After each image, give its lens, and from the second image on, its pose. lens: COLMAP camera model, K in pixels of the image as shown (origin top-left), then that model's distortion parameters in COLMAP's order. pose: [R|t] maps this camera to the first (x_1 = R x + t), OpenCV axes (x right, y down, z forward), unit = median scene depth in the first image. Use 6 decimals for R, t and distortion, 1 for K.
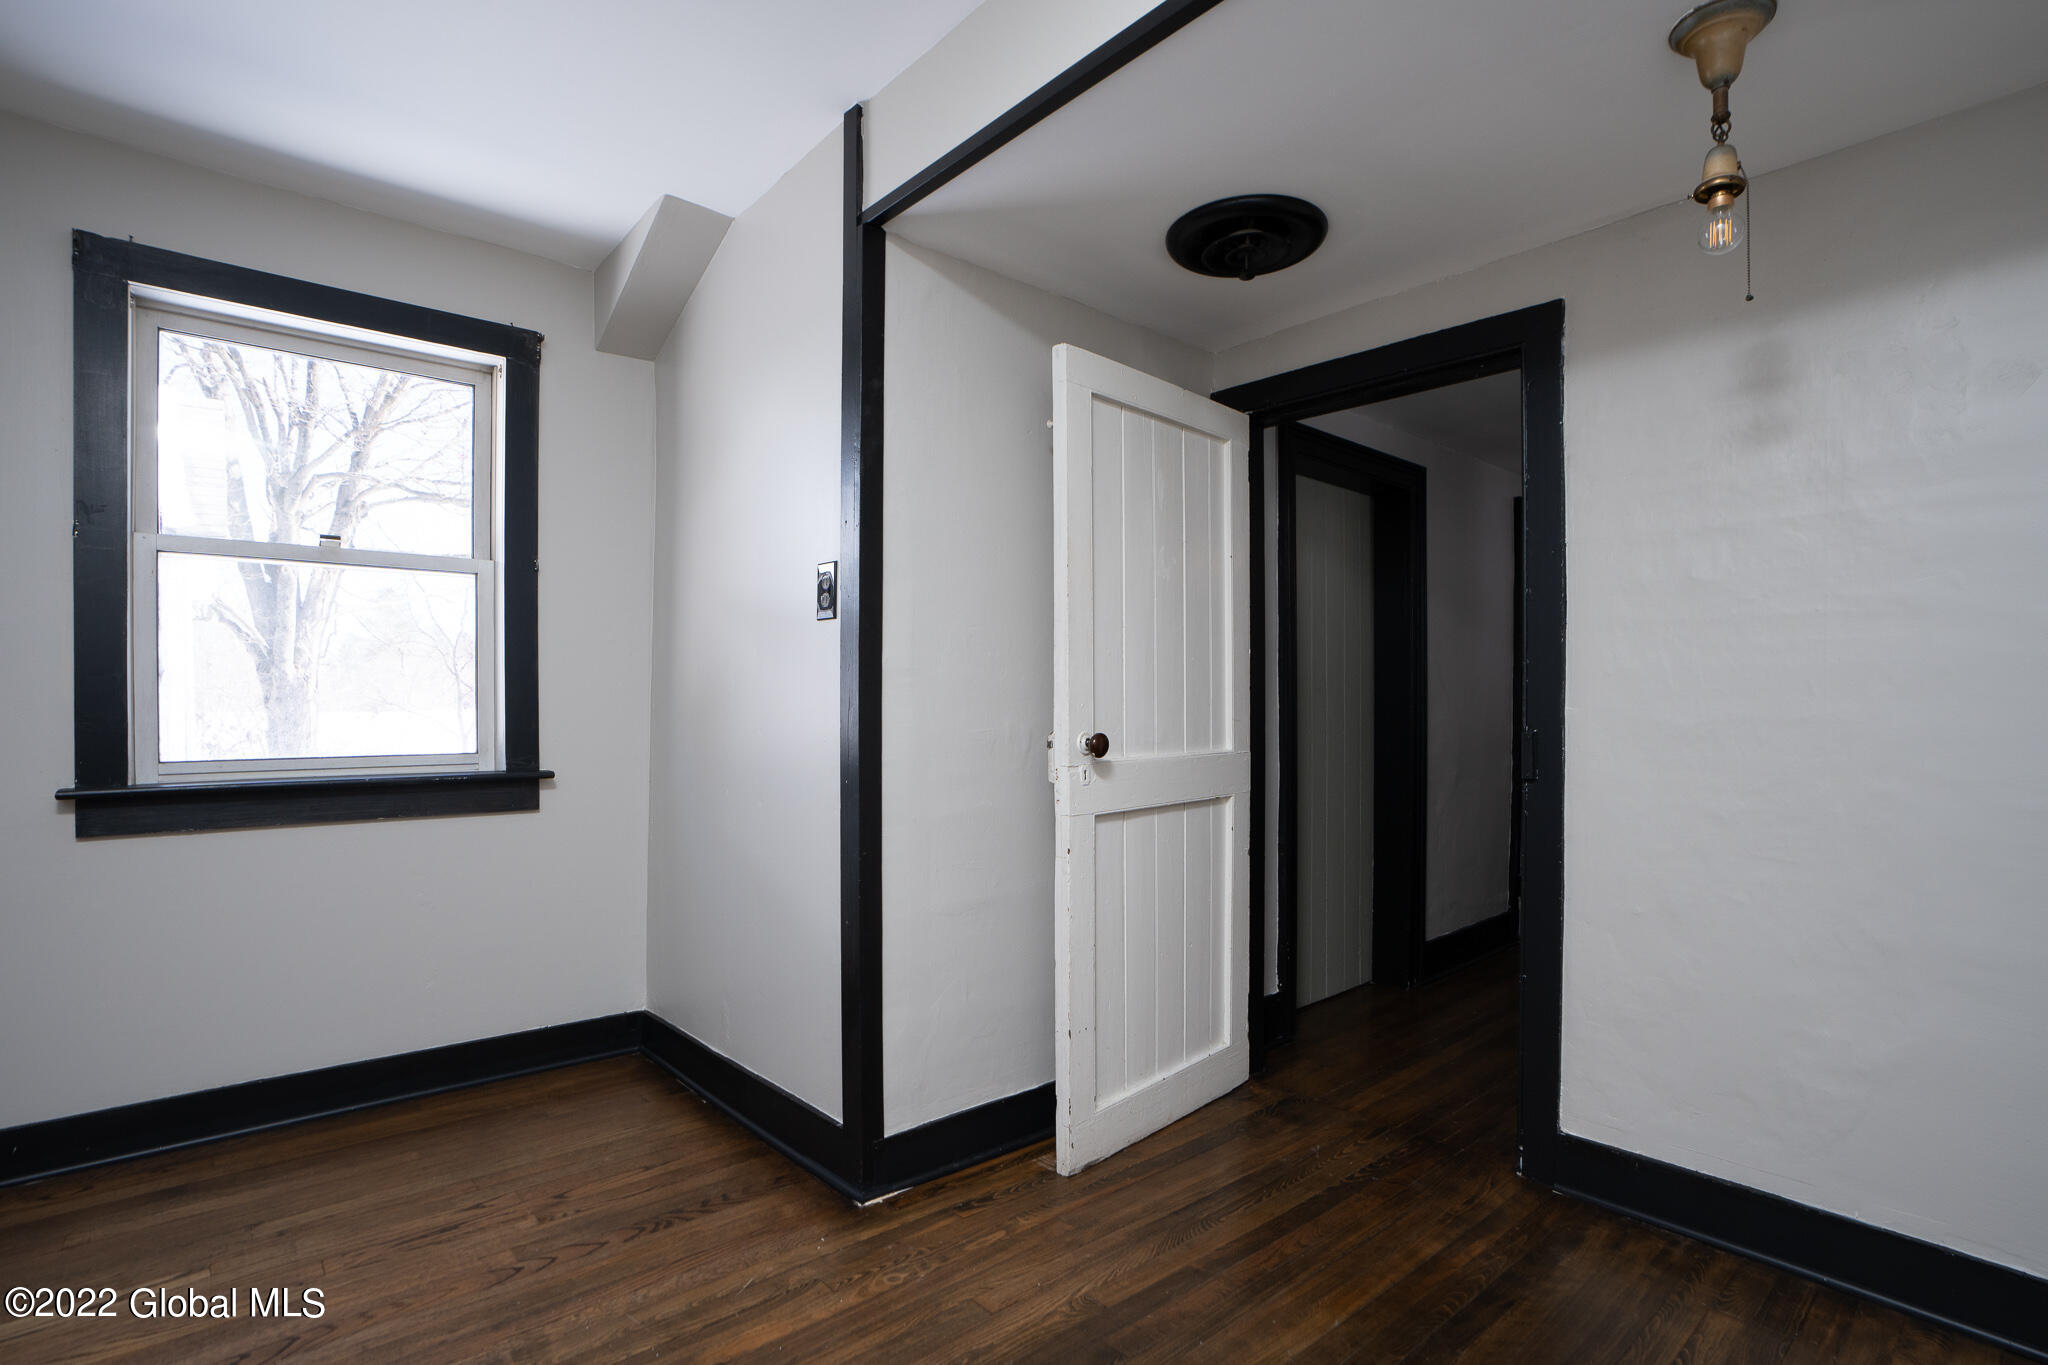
lens RADIAL K [[1001.4, 0, 1013.3], [0, 1001.4, 690.2], [0, 0, 1]] dist [-0.060925, 0.029411]
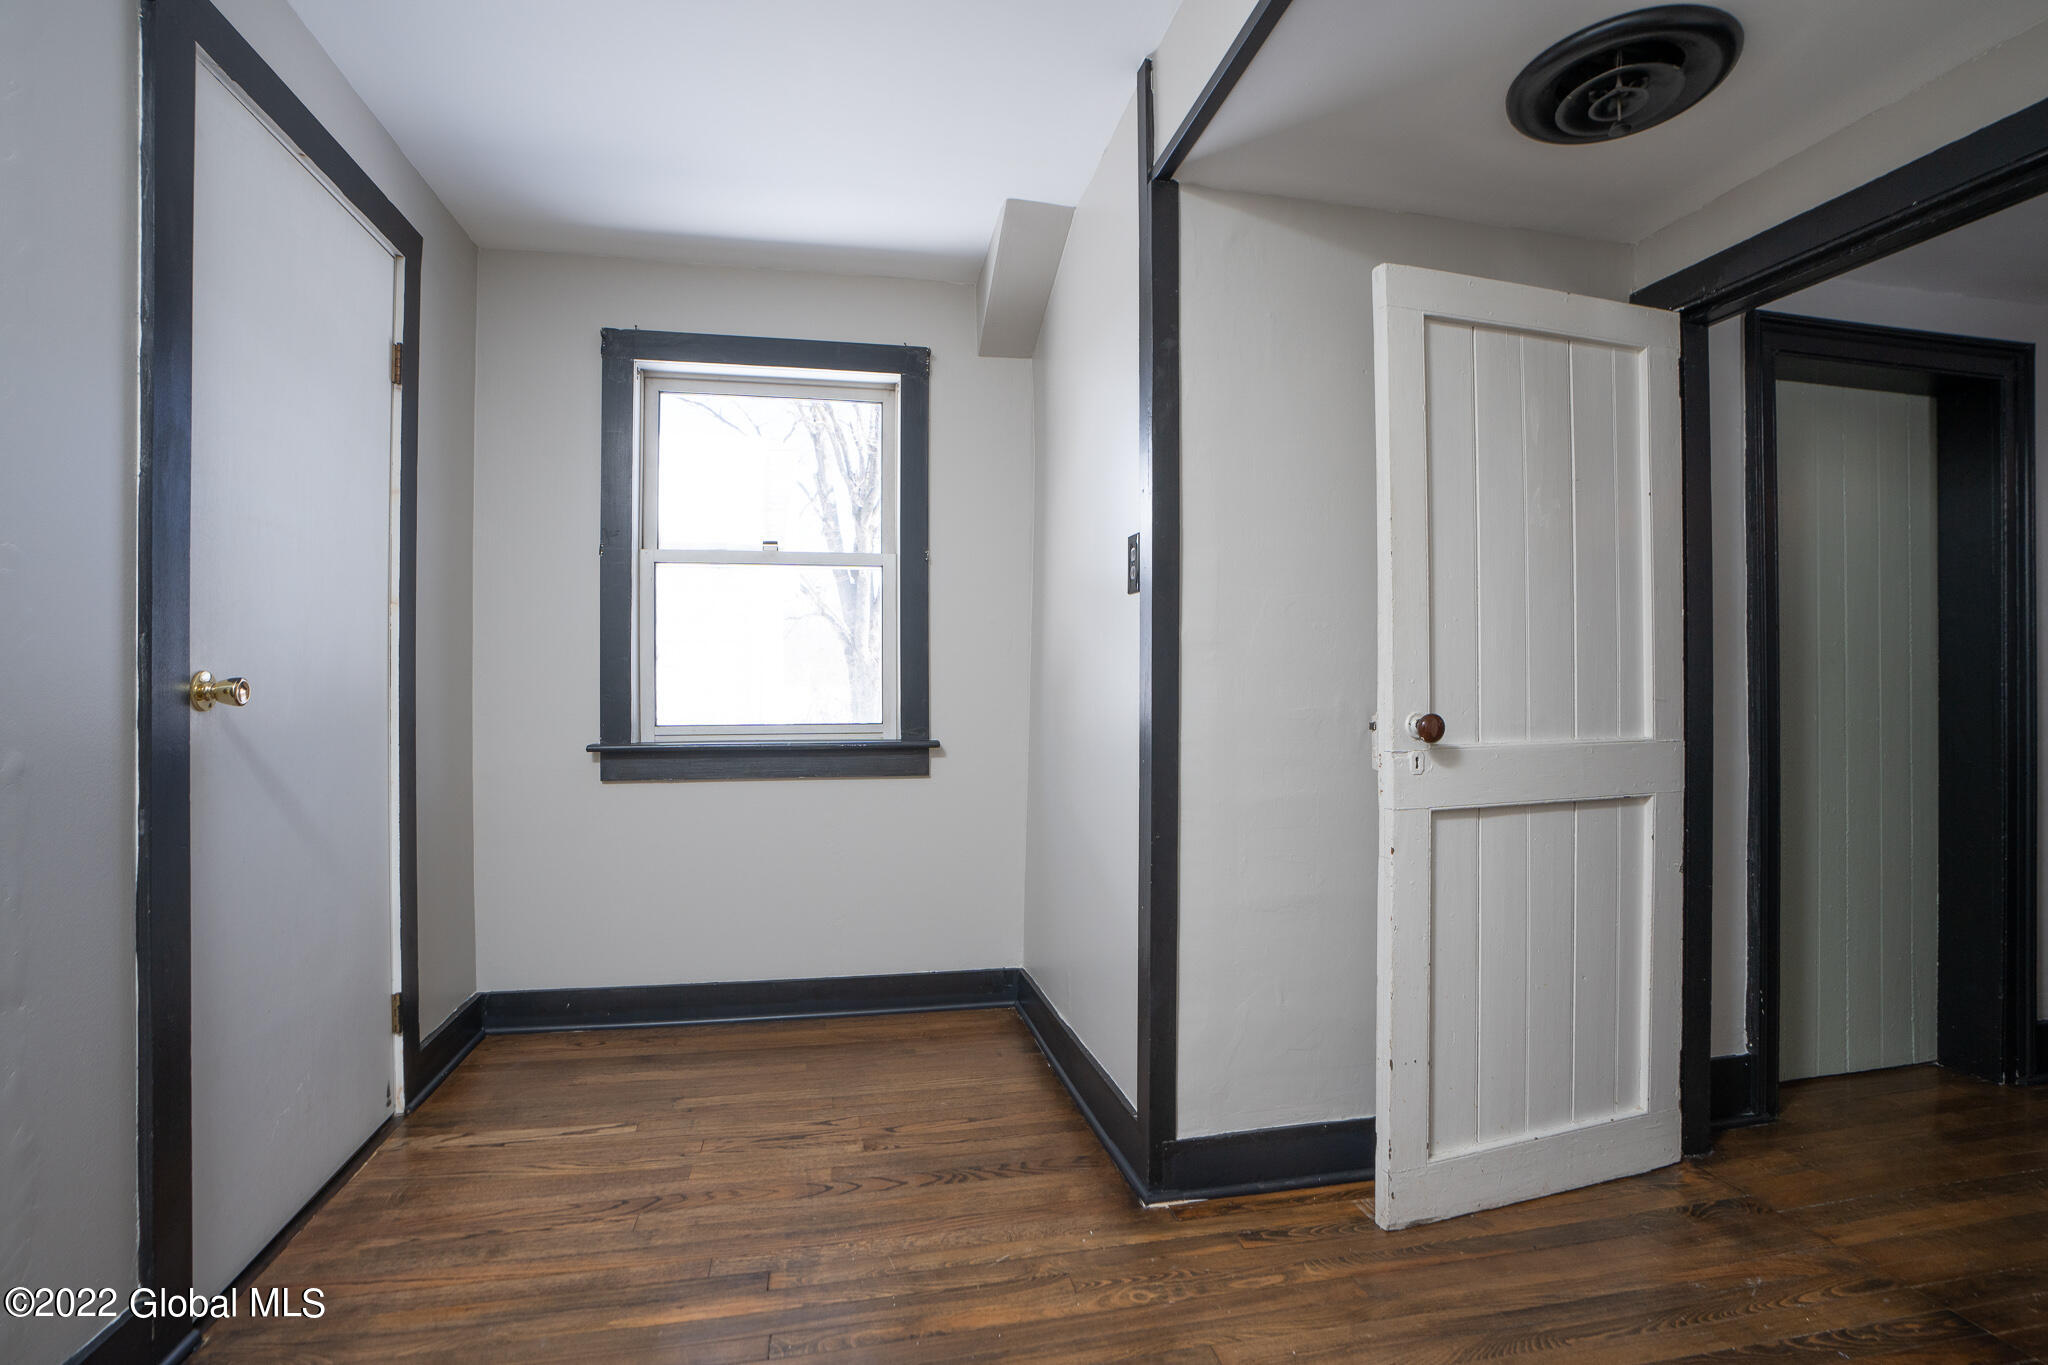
lens RADIAL K [[966.3, 0, 1017.1], [0, 966.3, 660.5], [0, 0, 1]] dist [-0.061120, 0.025874]
pose [[0.875642, -0.010456, -0.482847, 0.165706], [0.007376, 0.999939, -0.008277, 0.001883], [0.482904, 0.003687, 0.875666, 0.121373]]
